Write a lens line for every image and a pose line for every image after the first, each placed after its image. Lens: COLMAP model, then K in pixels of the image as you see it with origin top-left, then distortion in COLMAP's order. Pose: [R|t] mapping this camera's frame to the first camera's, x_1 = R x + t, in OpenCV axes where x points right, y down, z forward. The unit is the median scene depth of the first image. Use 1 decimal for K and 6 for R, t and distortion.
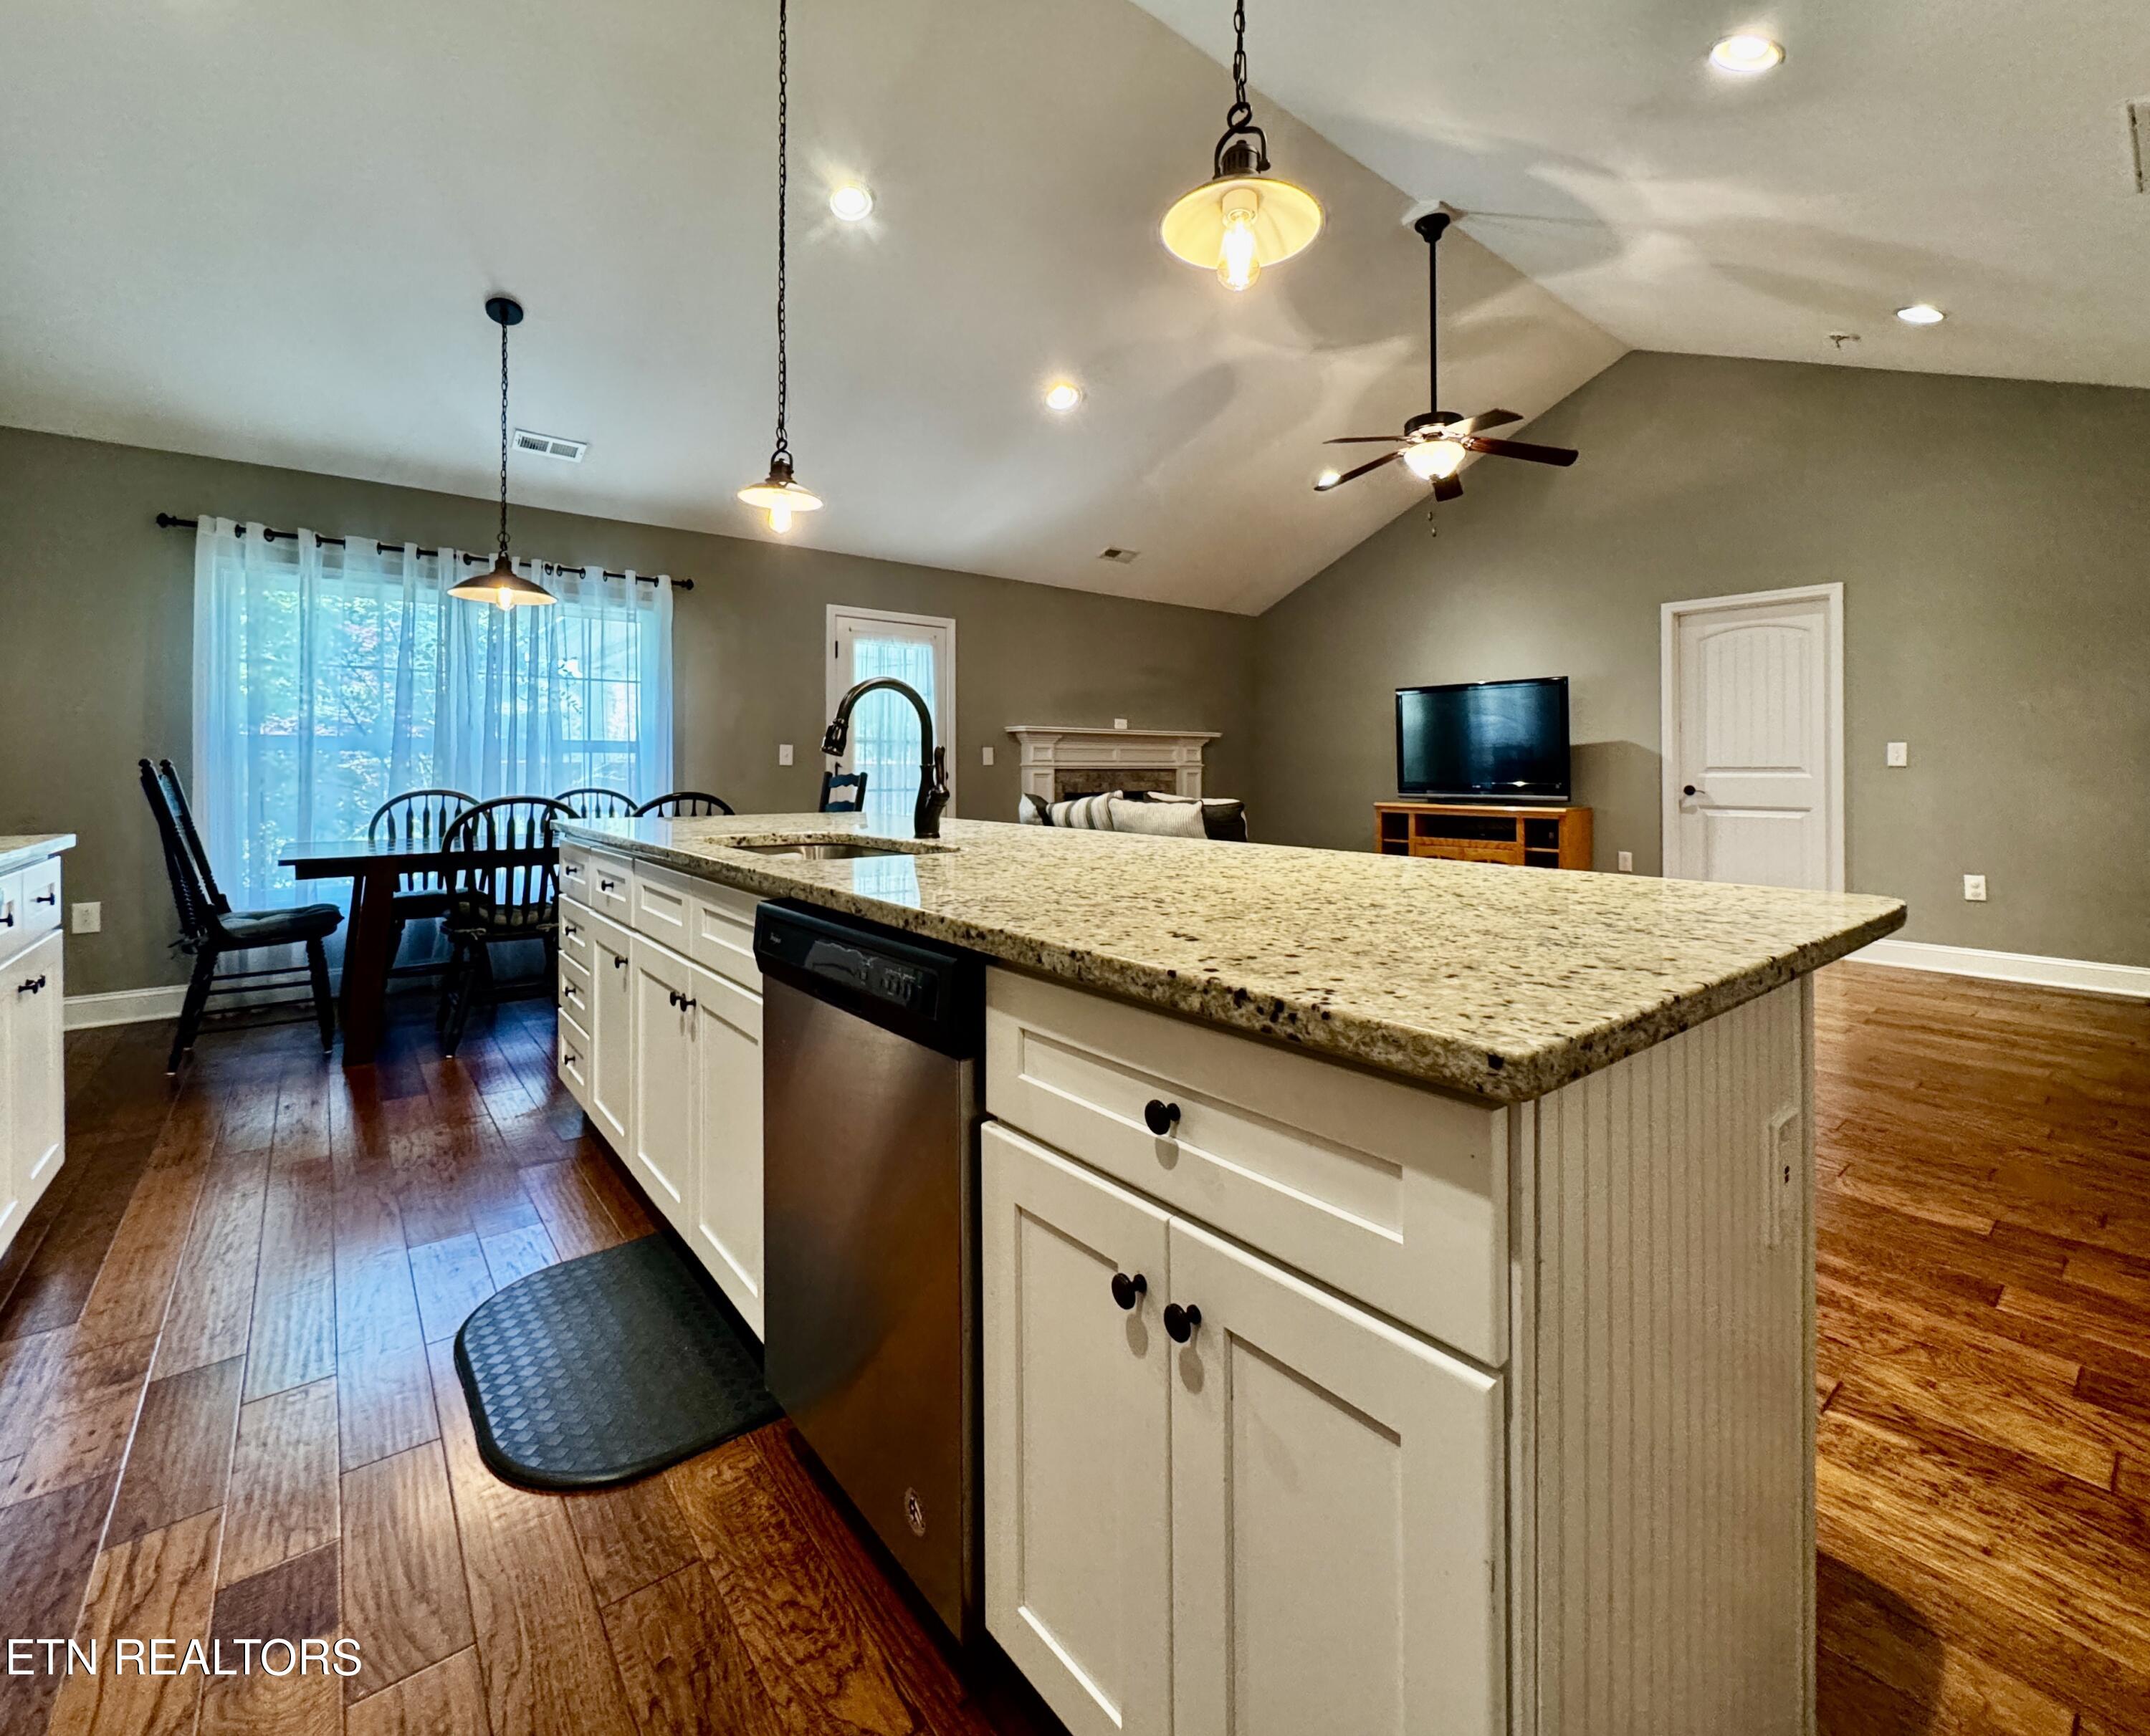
lens RADIAL K [[938.5, 0, 1104.5], [0, 938.5, 767.1], [0, 0, 1]] dist [-0.006171, 0.000011]
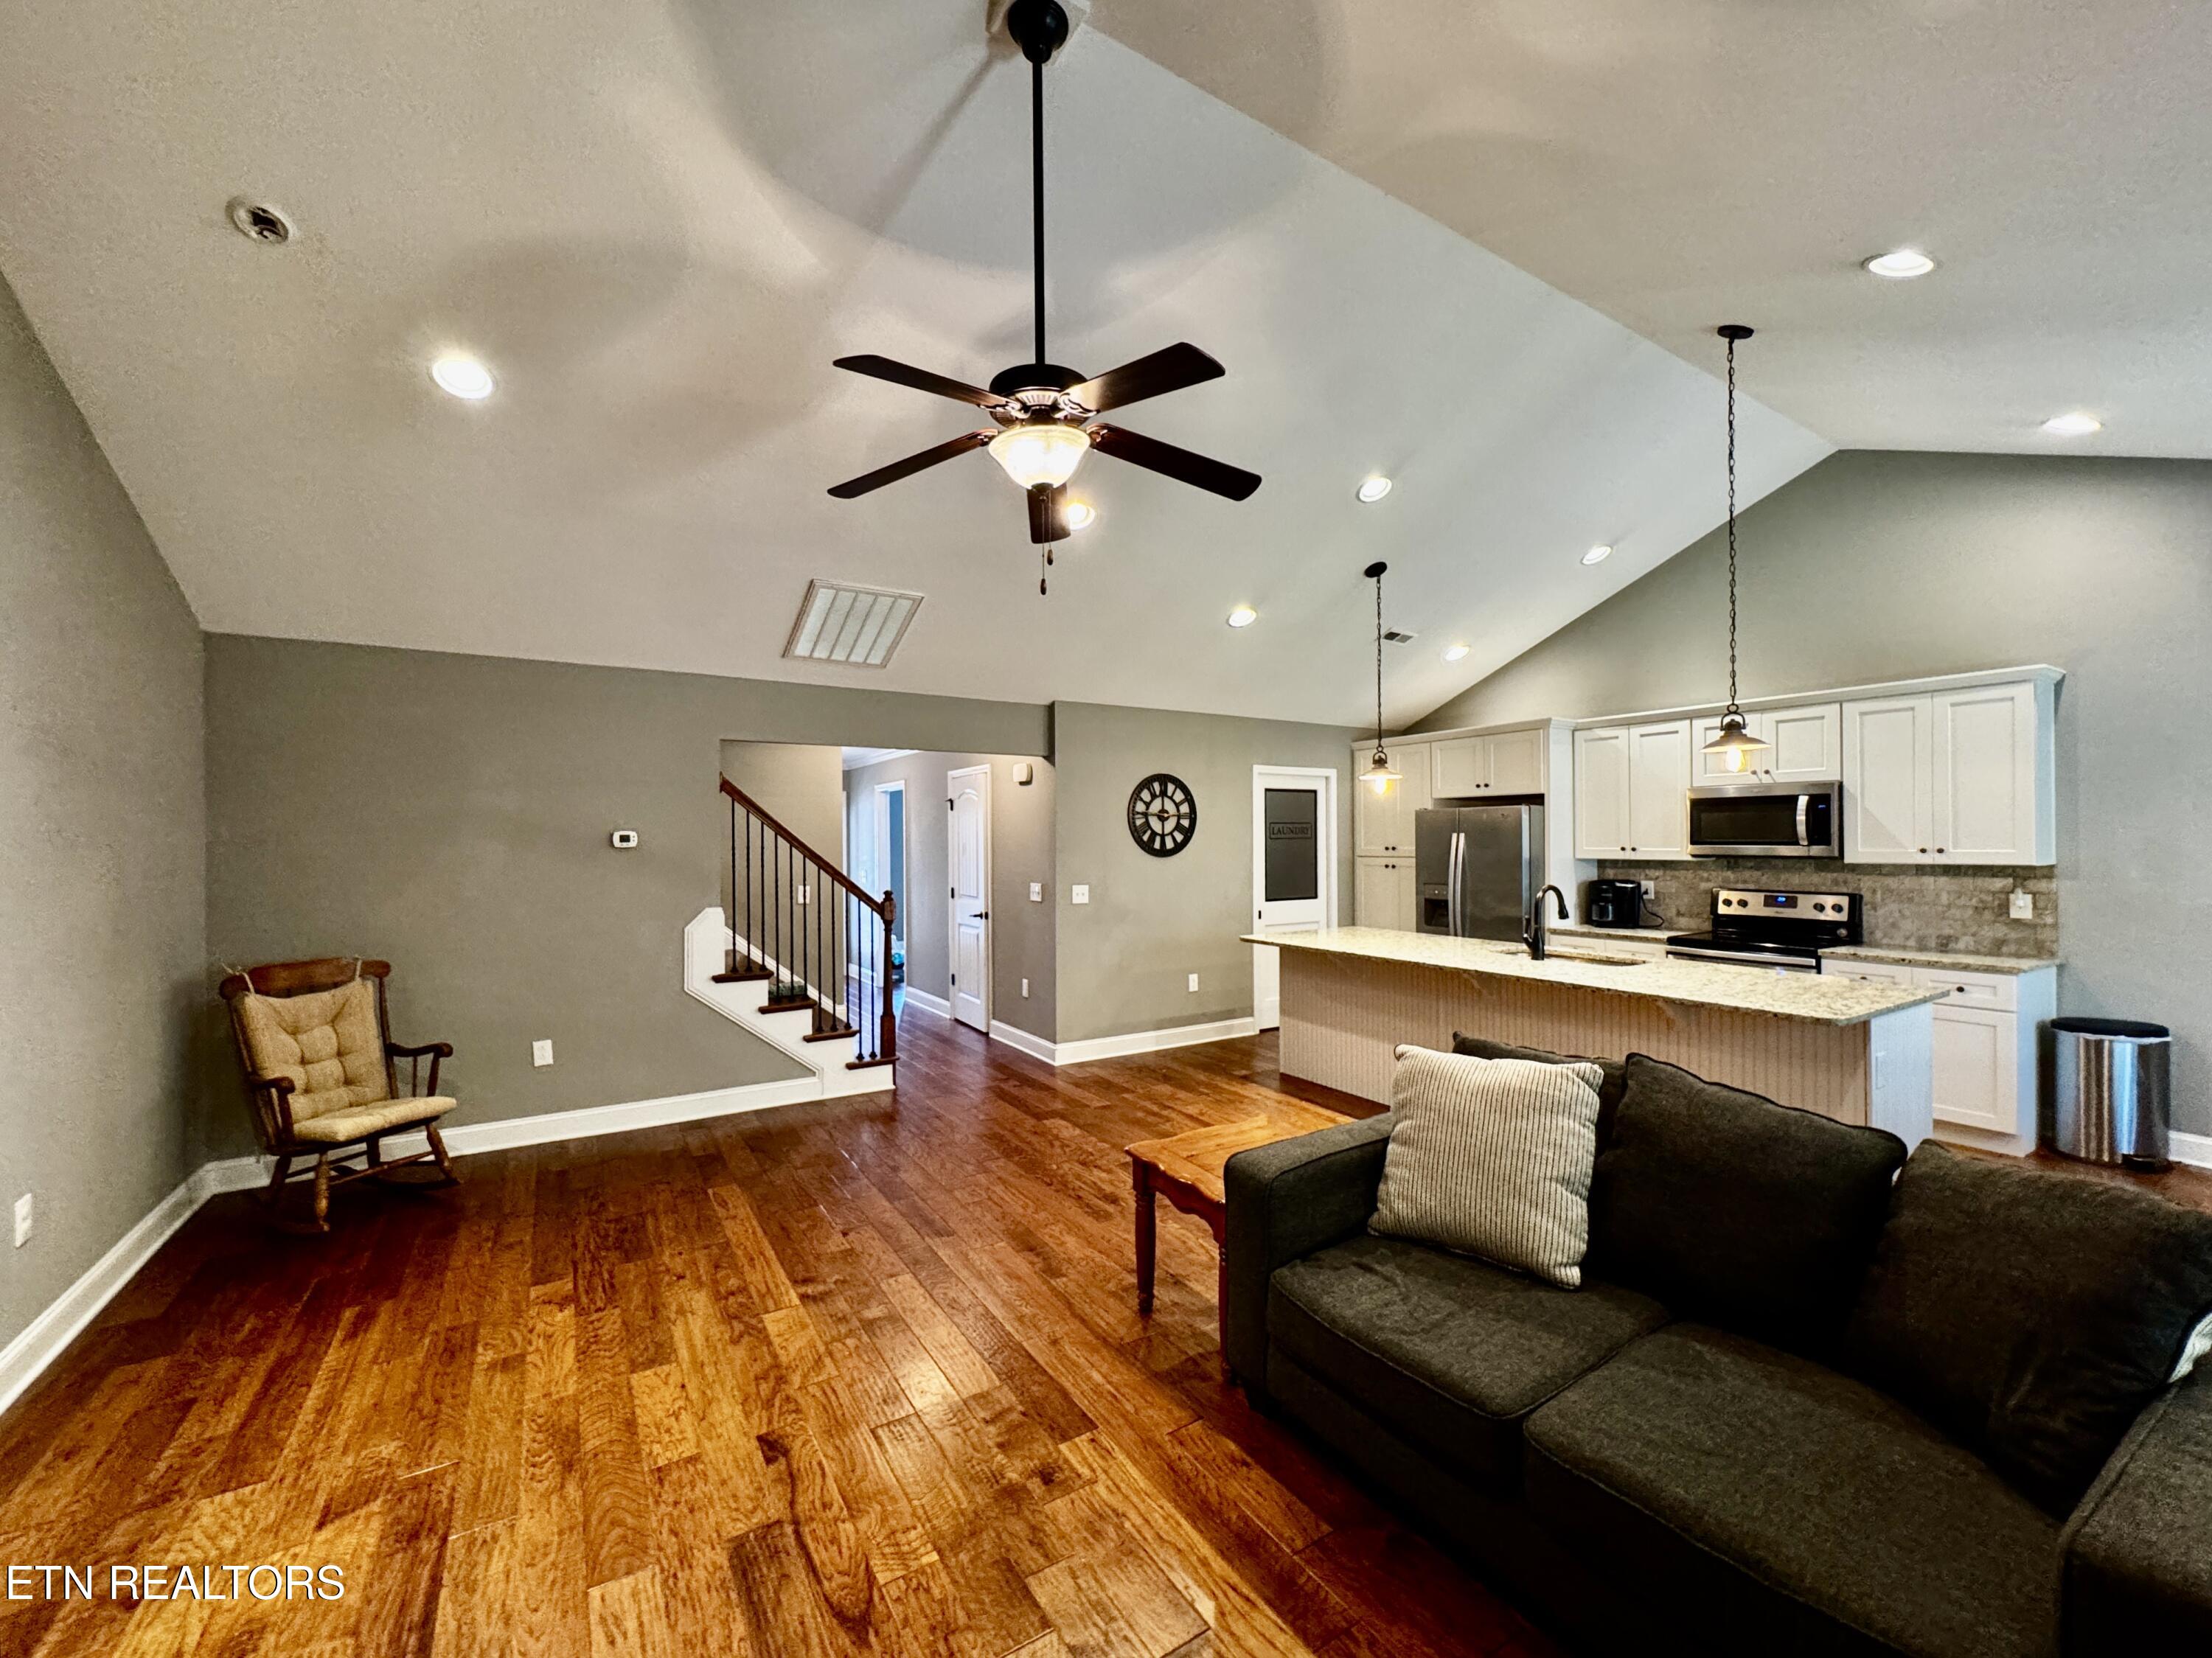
lens RADIAL K [[885.7, 0, 1103.8], [0, 885.7, 838.6], [0, 0, 1]] dist [-0.001958, -0.000211]
pose [[-0.990290, 0.004634, 0.138941, 0.239703], [0.004496, 0.999989, -0.001306, -0.096395], [-0.138946, -0.000668, -0.990300, 1.490915]]
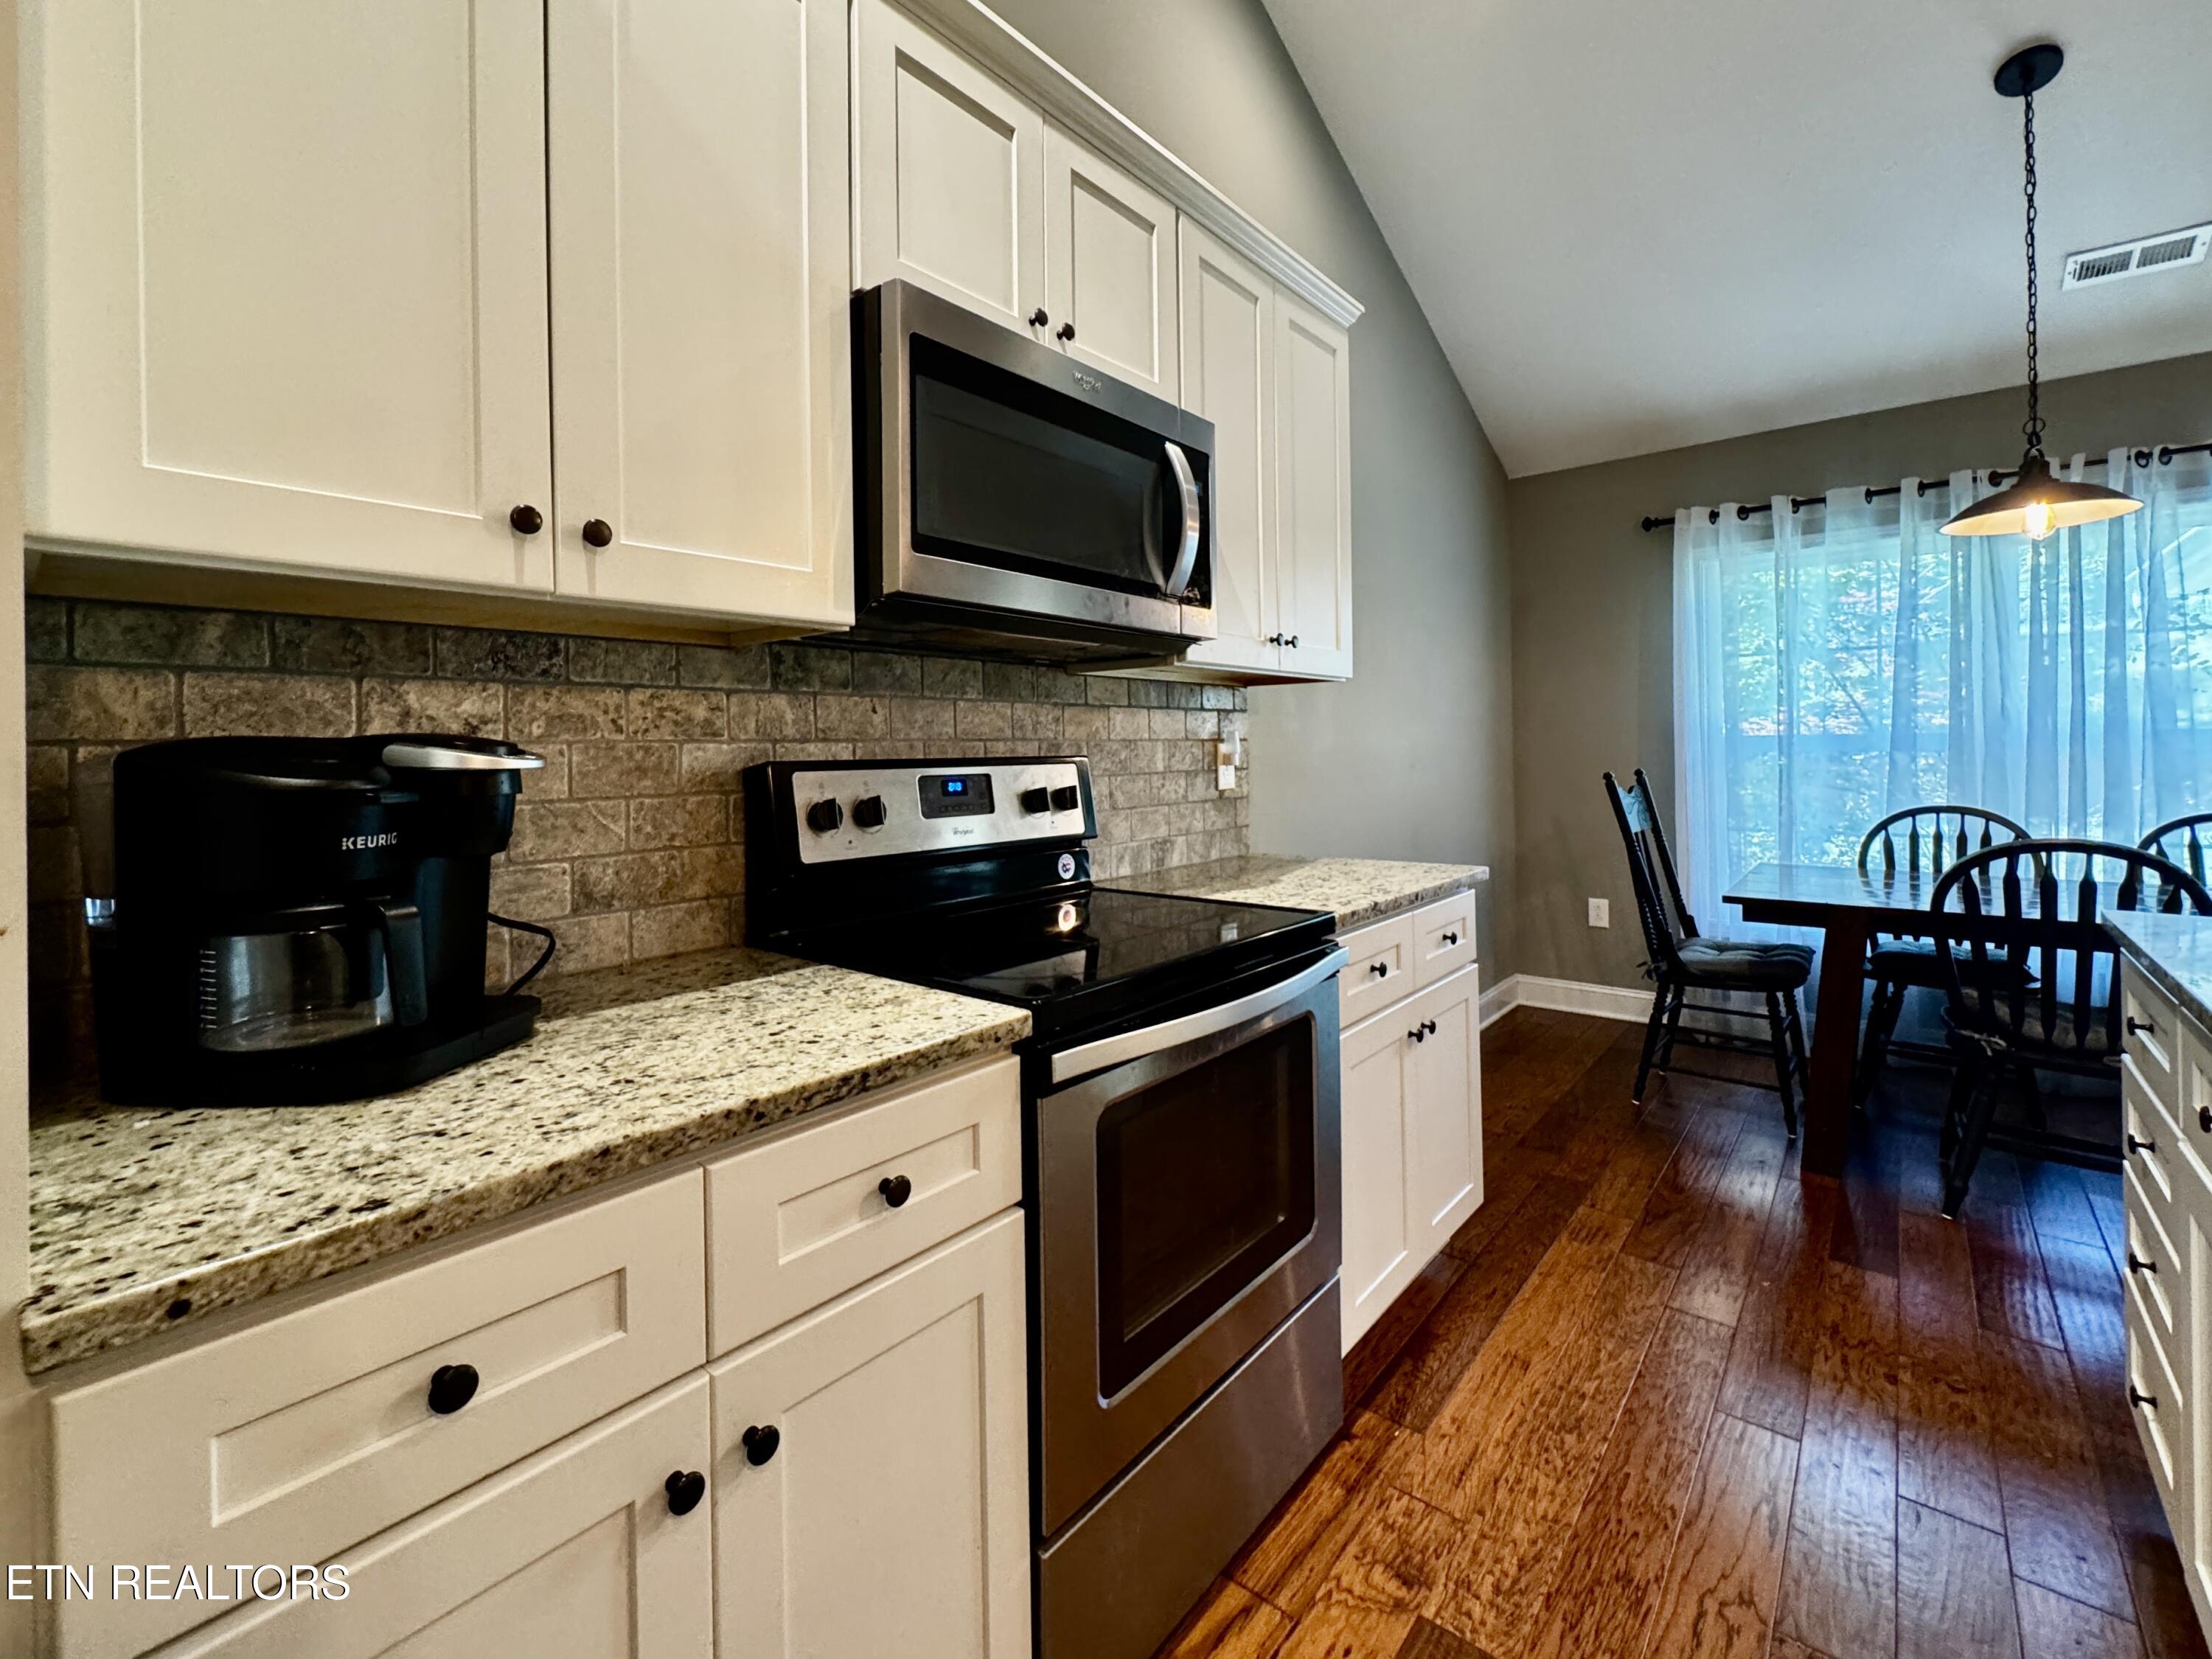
lens RADIAL K [[966.3, 0, 1100.5], [0, 966.3, 748.5], [0, 0, 1]] dist [-0.000790, 0.000100]
pose [[0.179788, -0.005669, -0.983689, -0.092811], [0.014380, 0.999892, -0.003134, -0.027833], [0.983600, -0.013582, 0.179850, 0.212496]]
